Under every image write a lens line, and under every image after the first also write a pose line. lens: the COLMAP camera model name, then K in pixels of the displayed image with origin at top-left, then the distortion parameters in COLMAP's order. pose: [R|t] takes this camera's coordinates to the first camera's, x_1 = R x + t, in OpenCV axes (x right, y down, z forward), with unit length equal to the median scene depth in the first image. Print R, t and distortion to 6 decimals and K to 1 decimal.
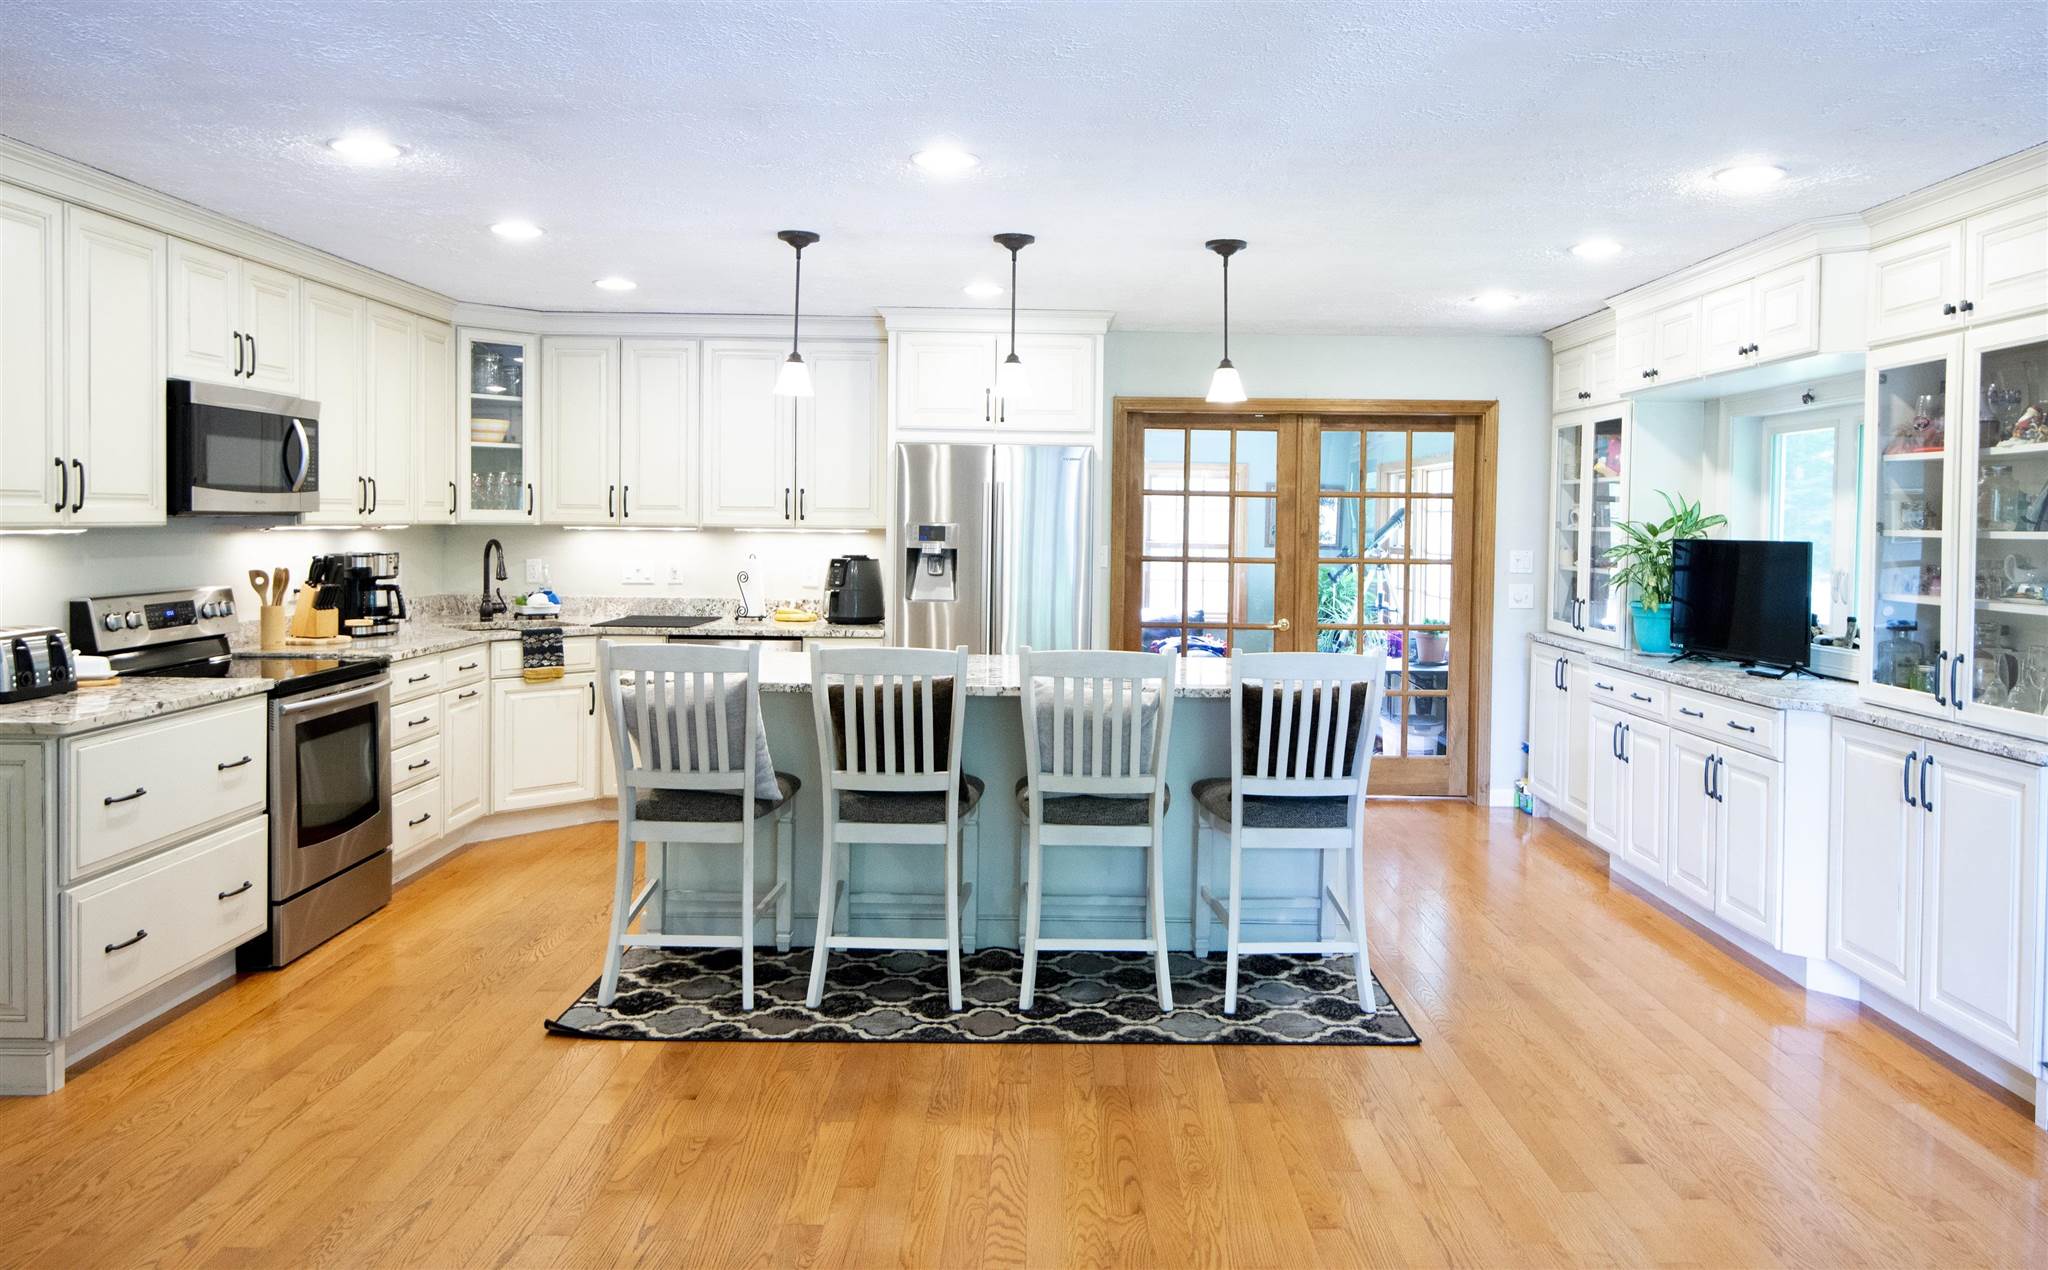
lens RADIAL K [[1432.5, 0, 1108.9], [0, 1432.5, 550.3], [0, 0, 1]] dist [-0.005494, 0.002391]
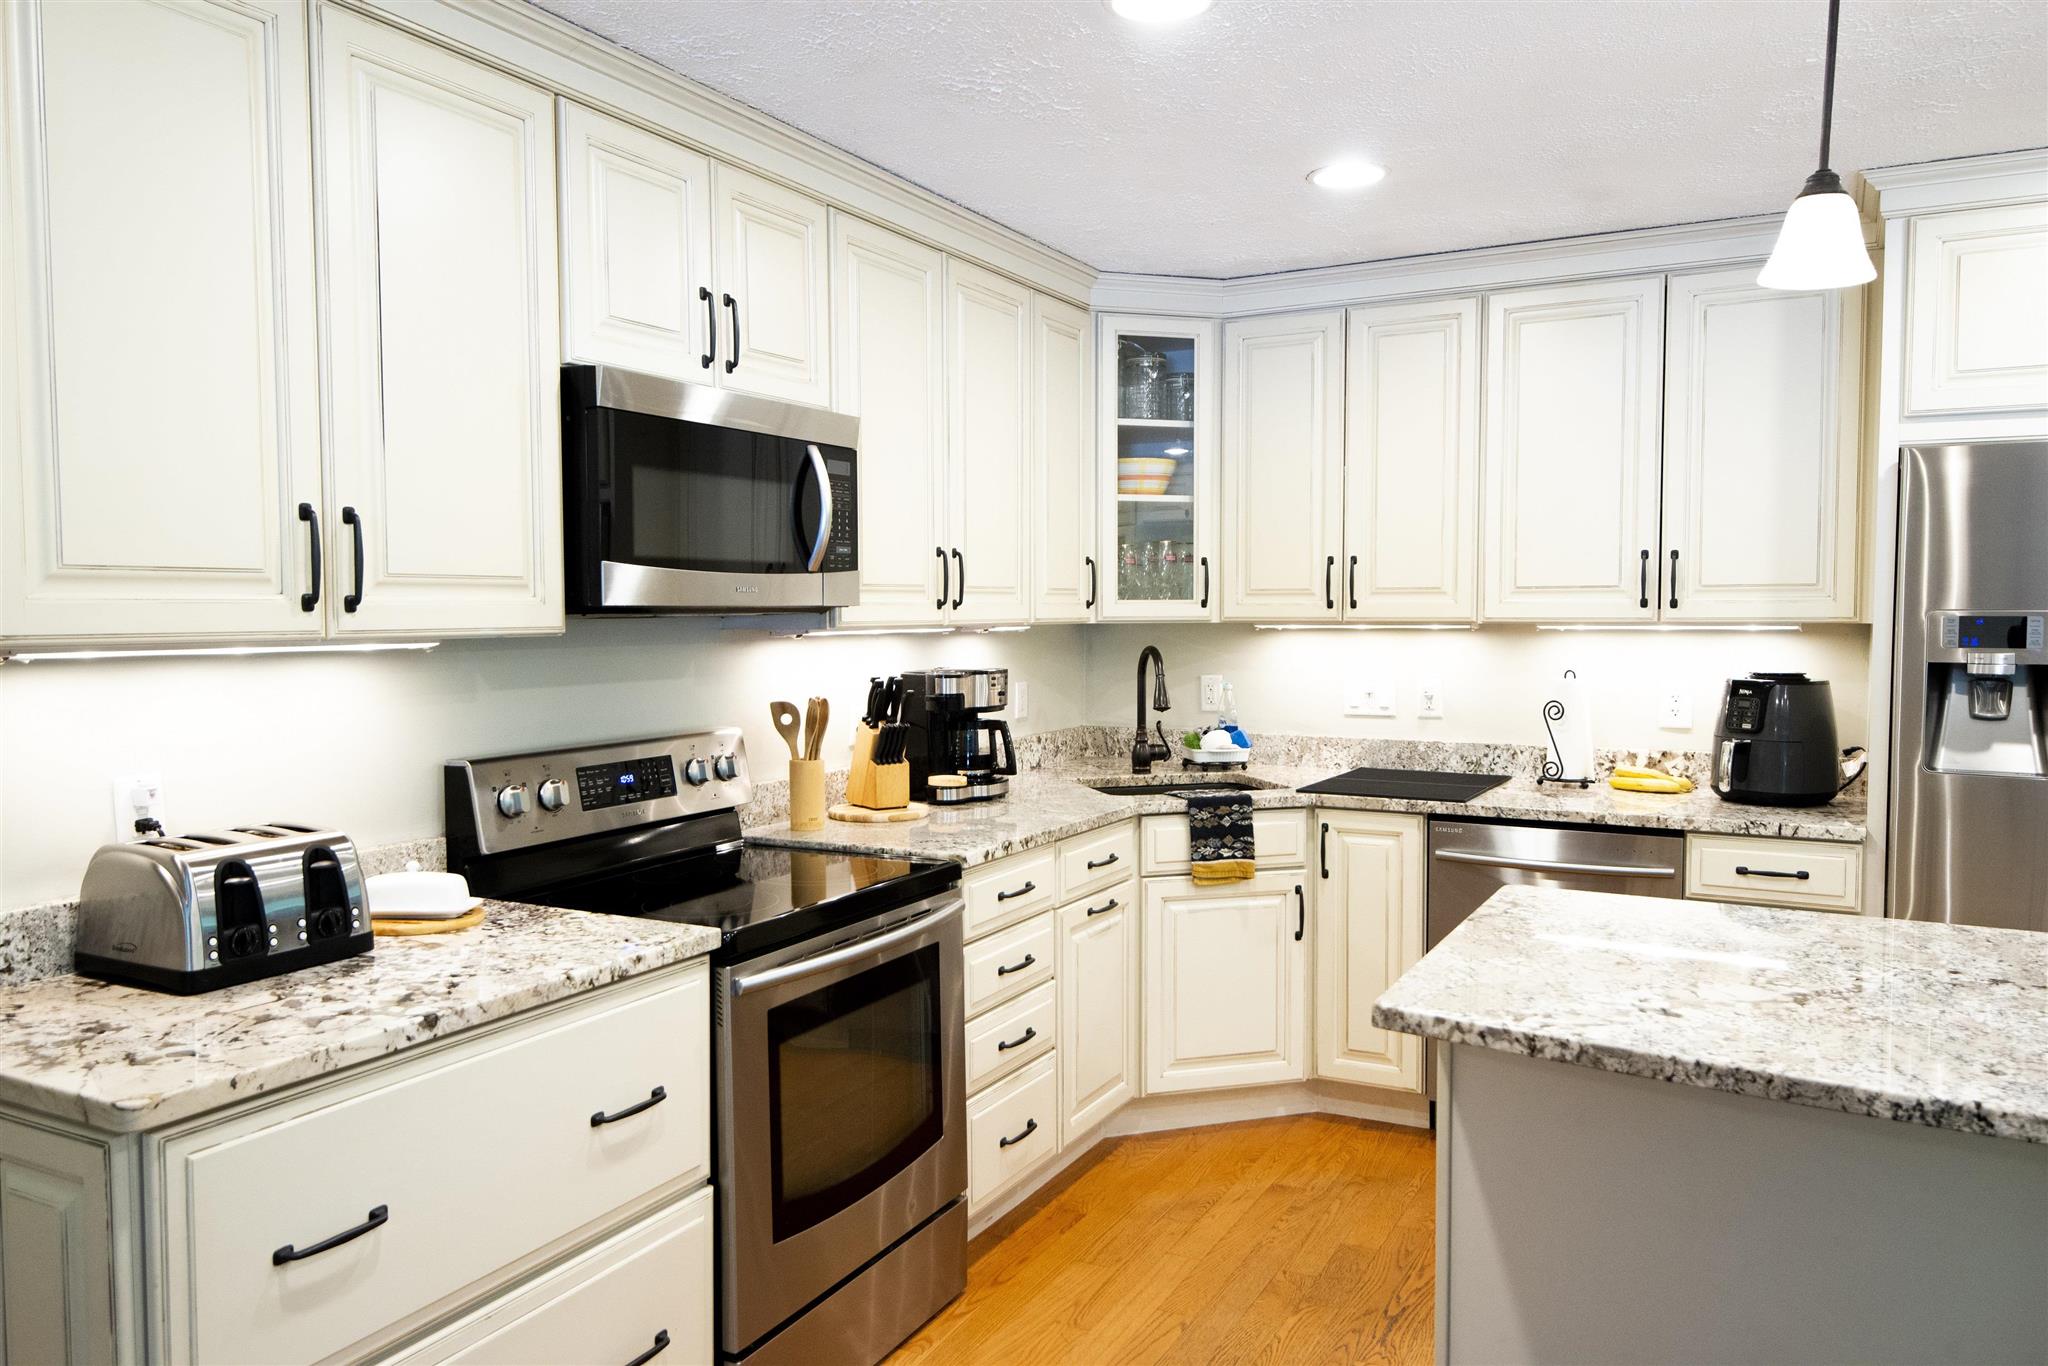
lens RADIAL K [[1493.5, 0, 1036.6], [0, 1493.5, 674.1], [0, 0, 1]] dist [0.053019, -0.025031]
pose [[0.870643, 0.007924, -0.491852, -0.173507], [0.002535, 0.999785, 0.020594, -0.010619], [0.491909, -0.019177, 0.870435, 0.467197]]
